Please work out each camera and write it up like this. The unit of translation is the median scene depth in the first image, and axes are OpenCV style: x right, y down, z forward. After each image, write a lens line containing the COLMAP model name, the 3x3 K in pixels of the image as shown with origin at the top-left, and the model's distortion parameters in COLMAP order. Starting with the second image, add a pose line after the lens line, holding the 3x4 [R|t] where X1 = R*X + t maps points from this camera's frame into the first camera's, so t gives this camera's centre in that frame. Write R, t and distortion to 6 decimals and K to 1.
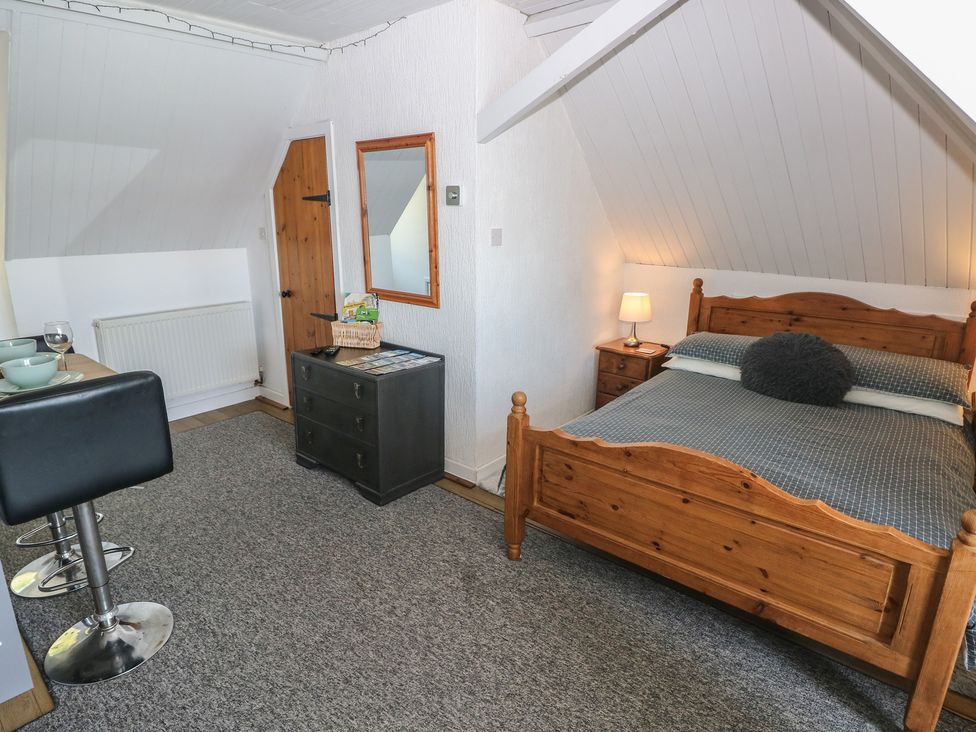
lens RADIAL K [[528.9, 0, 488.7], [0, 528.9, 356.2], [0, 0, 1]] dist [0.001491, -0.015474]
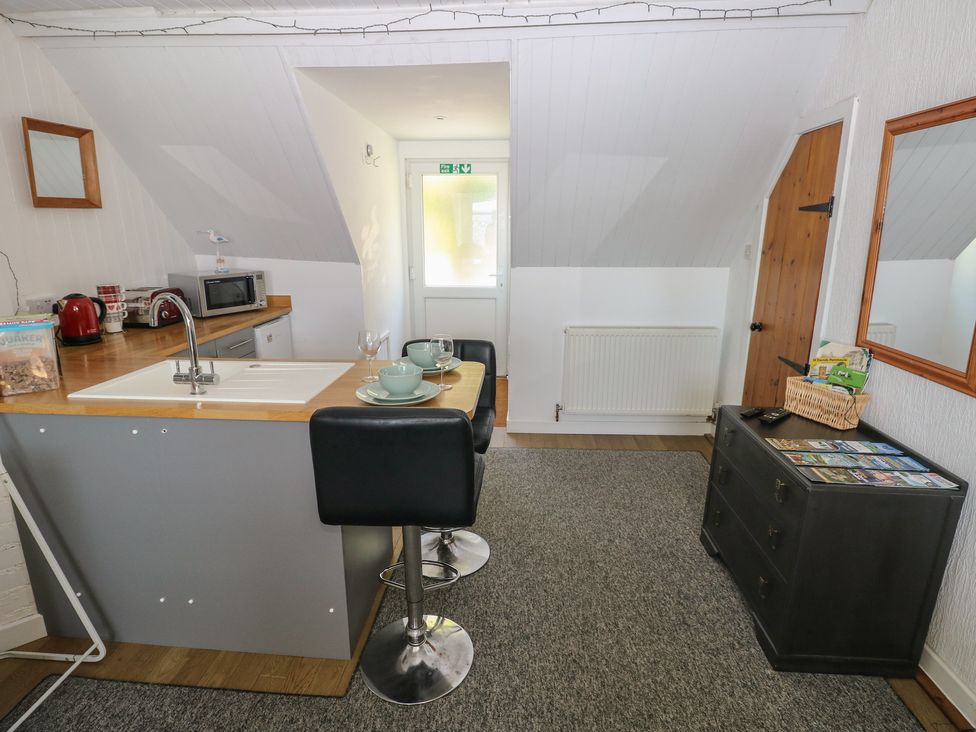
lens RADIAL K [[528.9, 0, 484.8], [0, 528.9, 357.5], [0, 0, 1]] dist [0.001491, -0.015474]
pose [[0.590546, 0.186748, -0.785099, 0.020713], [-0.205089, 0.975646, 0.077806, -0.061980], [0.780509, 0.115067, 0.614463, 0.227573]]
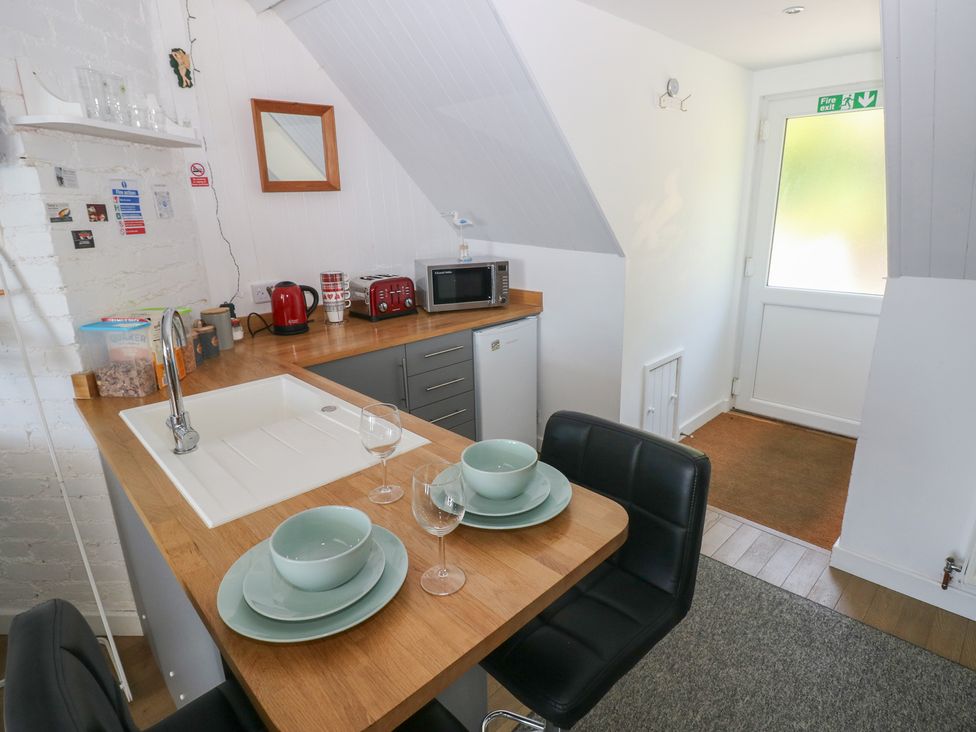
lens RADIAL K [[528.9, 0, 483.3], [0, 528.9, 356.1], [0, 0, 1]] dist [0.001491, -0.015474]
pose [[-0.103517, 0.268934, -0.957580, -0.245580], [-0.231726, 0.929738, 0.286165, -0.154581], [0.967257, 0.251520, -0.033925, 0.555929]]
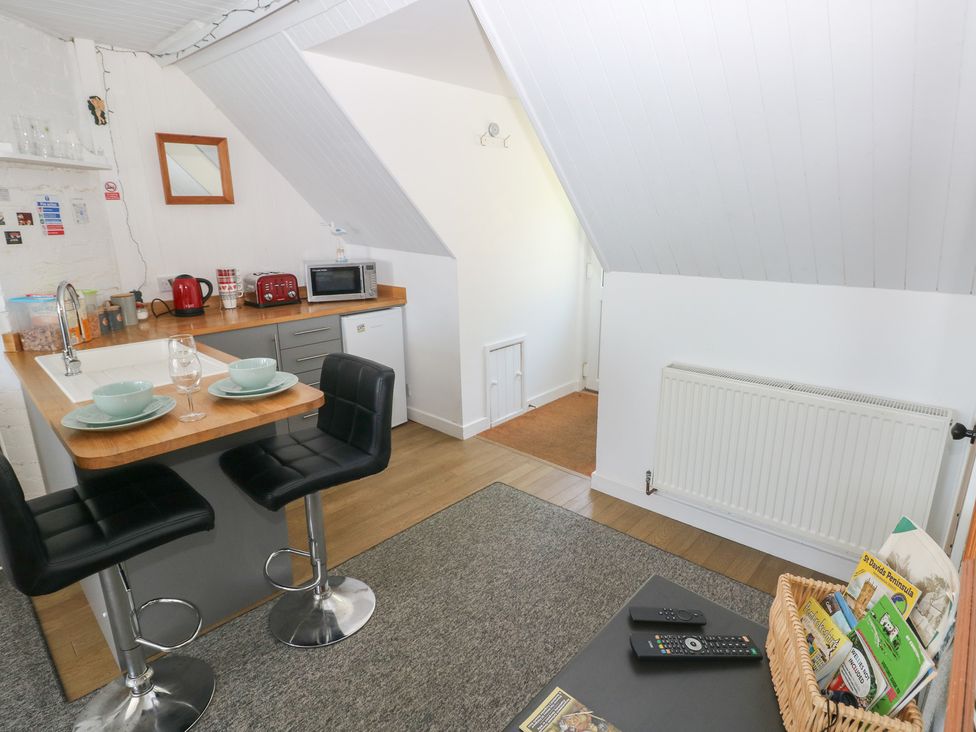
lens RADIAL K [[528.9, 0, 485.8], [0, 528.9, 358.1], [0, 0, 1]] dist [0.001491, -0.015474]
pose [[-0.052265, 0.251763, -0.966377, -0.026061], [-0.248697, 0.933929, 0.256760, -0.214429], [0.967170, 0.253755, 0.013801, 0.791477]]
